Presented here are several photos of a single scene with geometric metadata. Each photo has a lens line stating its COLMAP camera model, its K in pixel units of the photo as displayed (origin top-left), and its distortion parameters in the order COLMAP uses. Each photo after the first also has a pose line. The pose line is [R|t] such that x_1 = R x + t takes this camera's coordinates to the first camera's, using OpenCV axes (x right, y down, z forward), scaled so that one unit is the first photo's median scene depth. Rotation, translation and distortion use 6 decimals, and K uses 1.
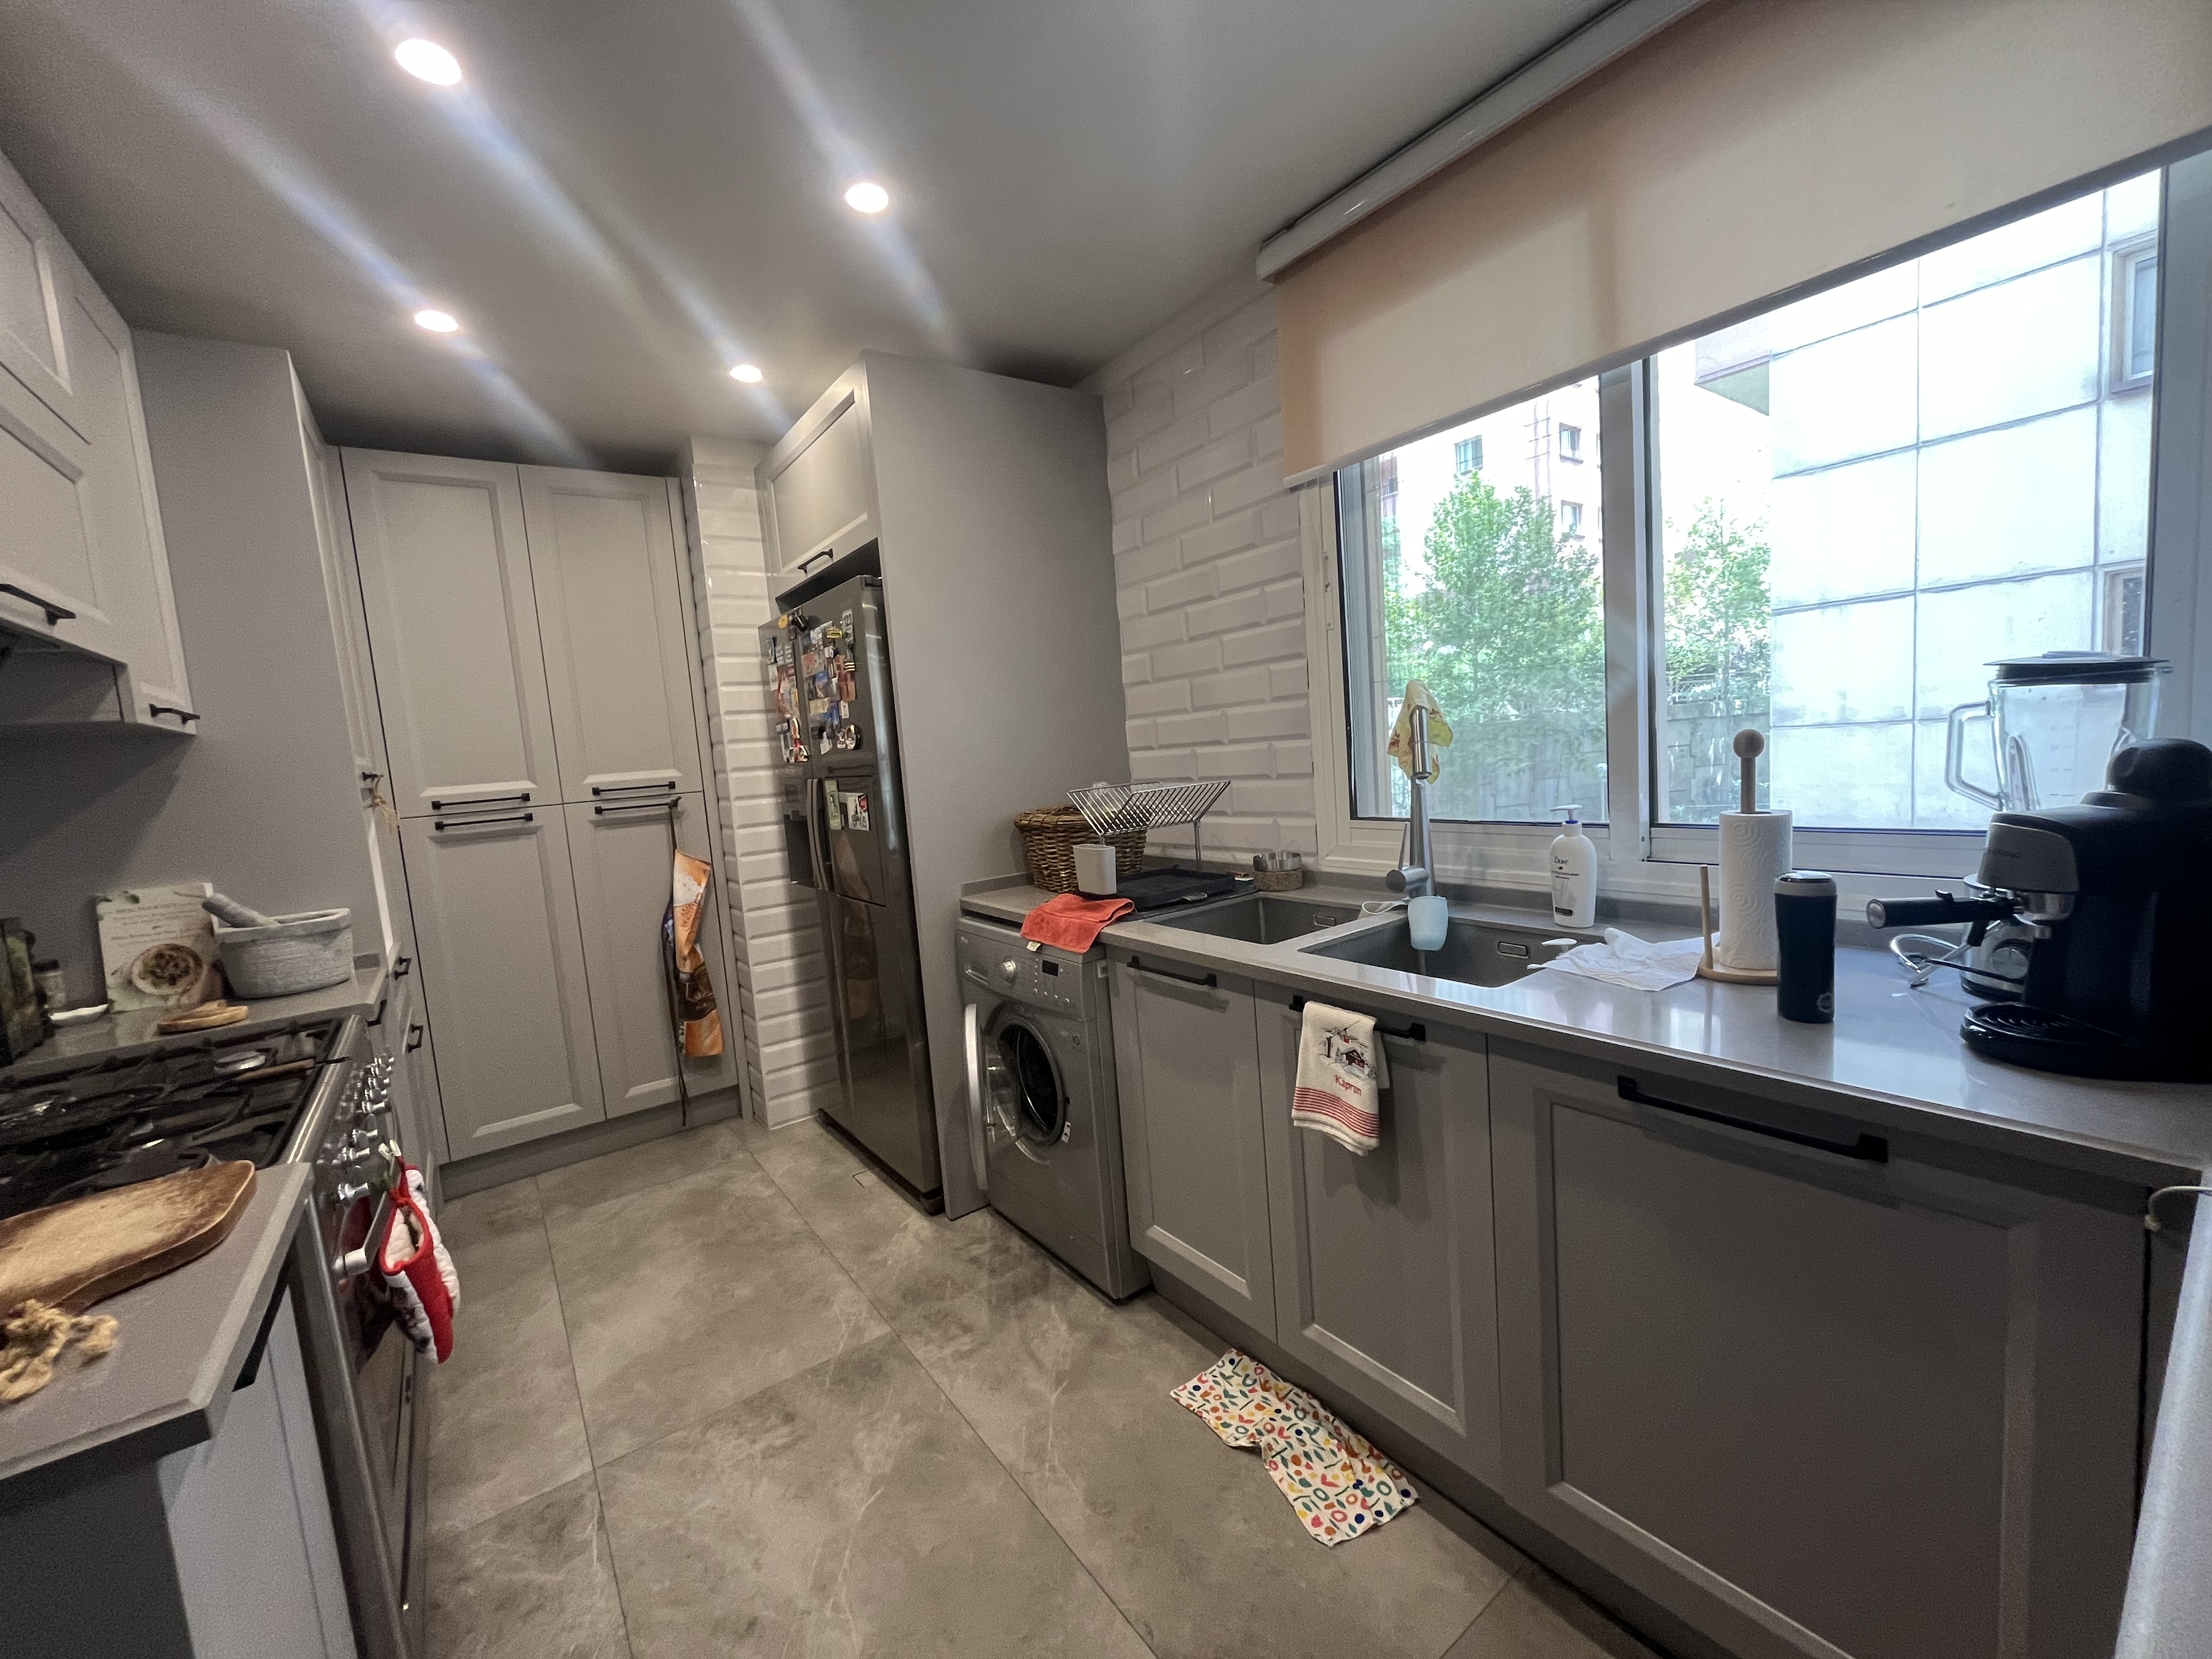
lens RADIAL K [[892.3, 0, 1108.1], [0, 892.3, 831.1], [0, 0, 1]] dist [0.002416, -0.000125]
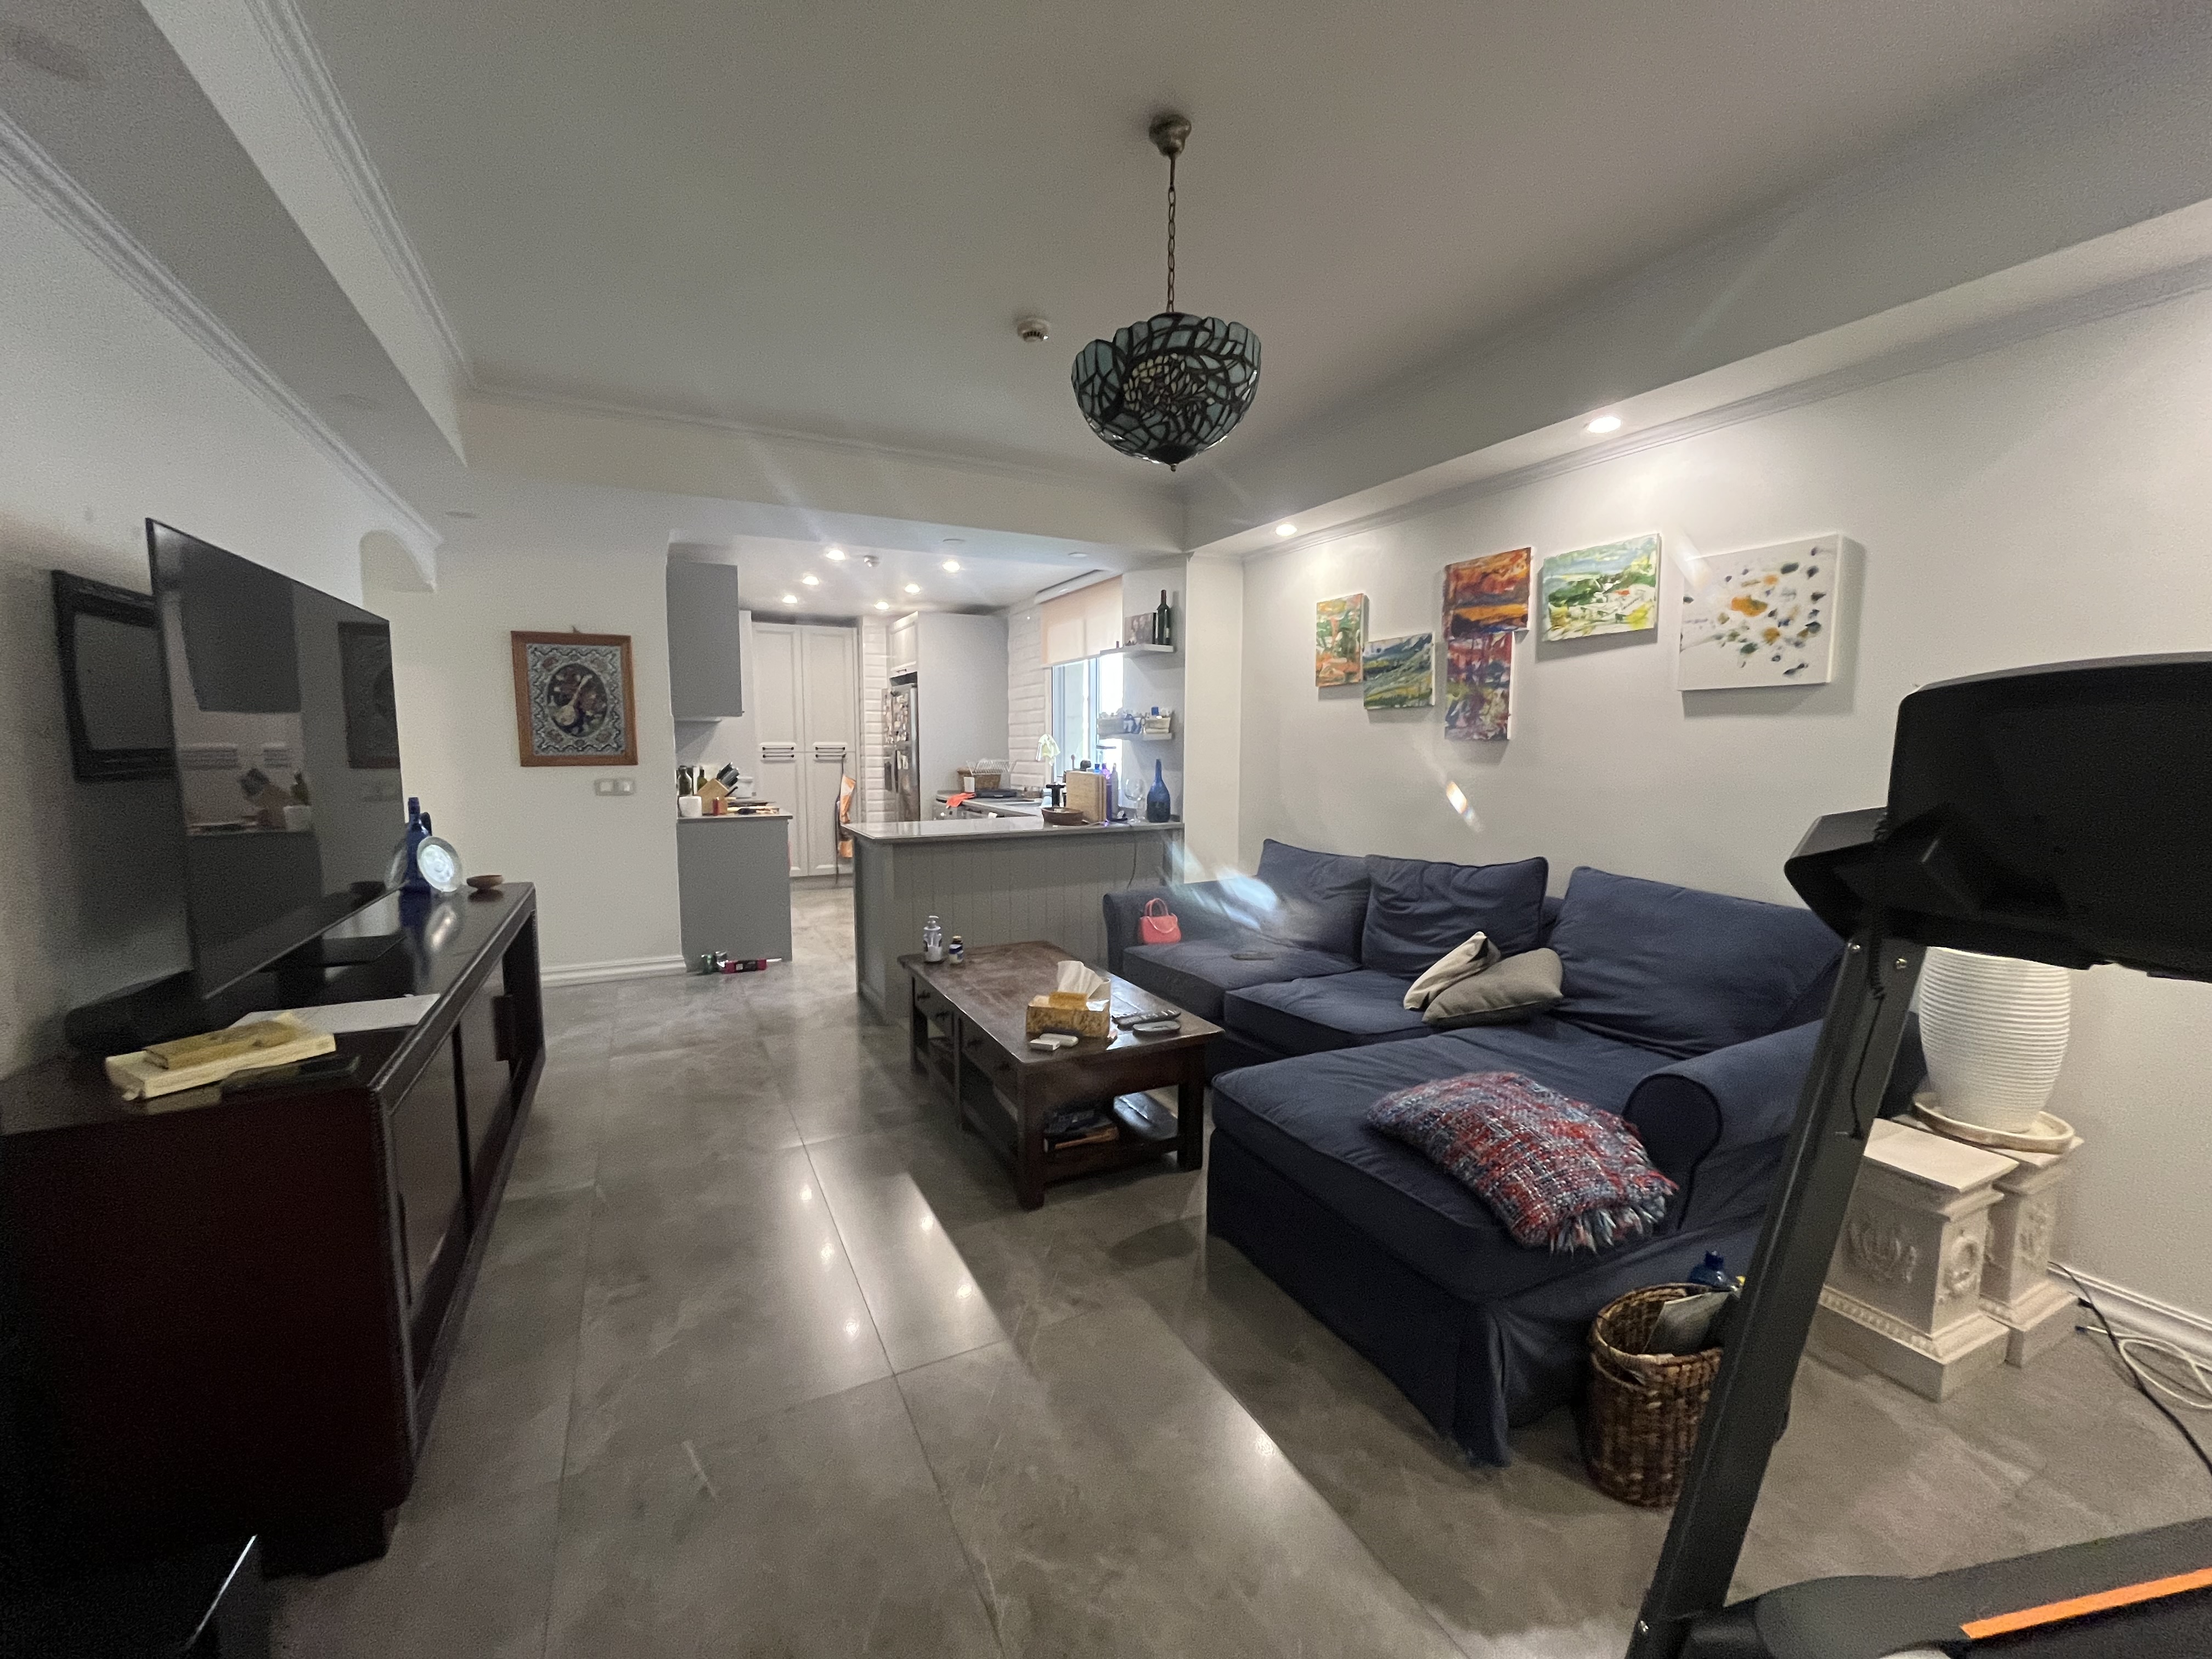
lens RADIAL K [[892.3, 0, 1110.7], [0, 892.3, 832.7], [0, 0, 1]] dist [0.002416, -0.000125]
pose [[0.985392, 0.094270, -0.141832, 0.908829], [-0.092934, 0.995543, 0.016026, 0.108483], [0.142711, -0.002610, 0.989761, -1.988713]]
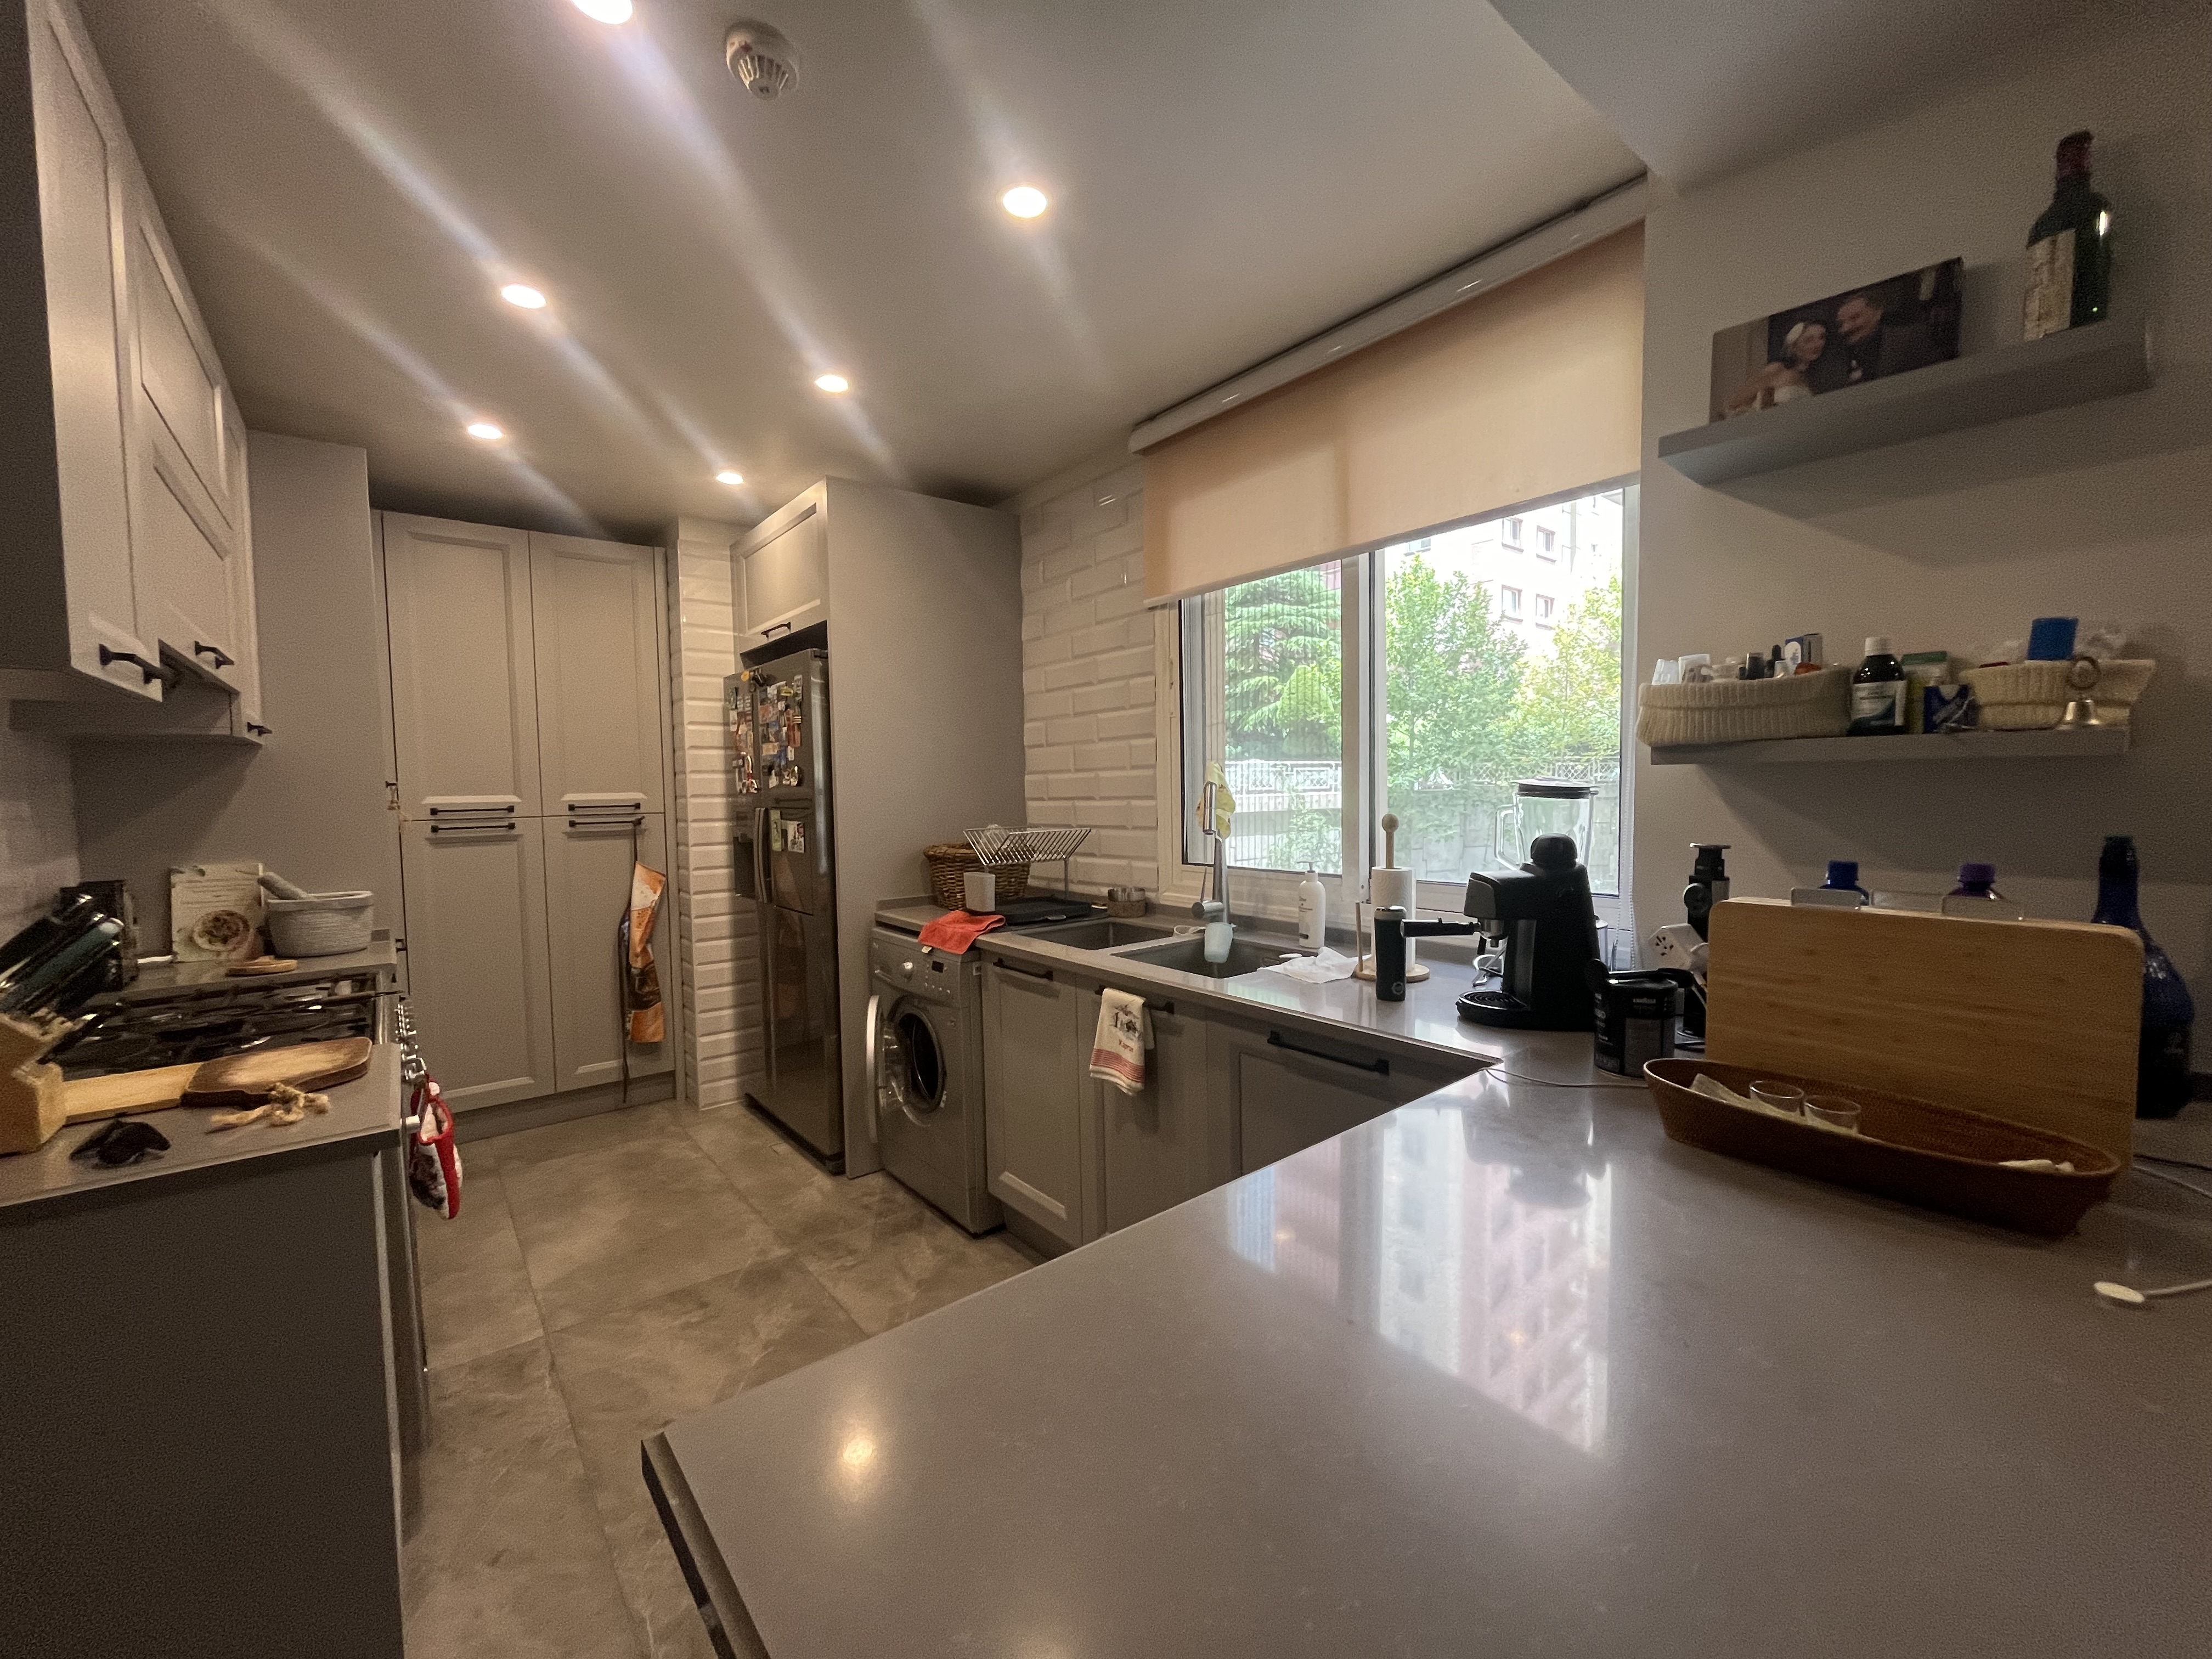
lens RADIAL K [[892.3, 0, 1106.9], [0, 892.3, 833.0], [0, 0, 1]] dist [0.002416, -0.000125]
pose [[0.997100, 0.057438, 0.049922, 0.094339], [-0.054950, 0.997244, -0.049851, 0.011872], [-0.052648, 0.046964, 0.997508, -0.274966]]
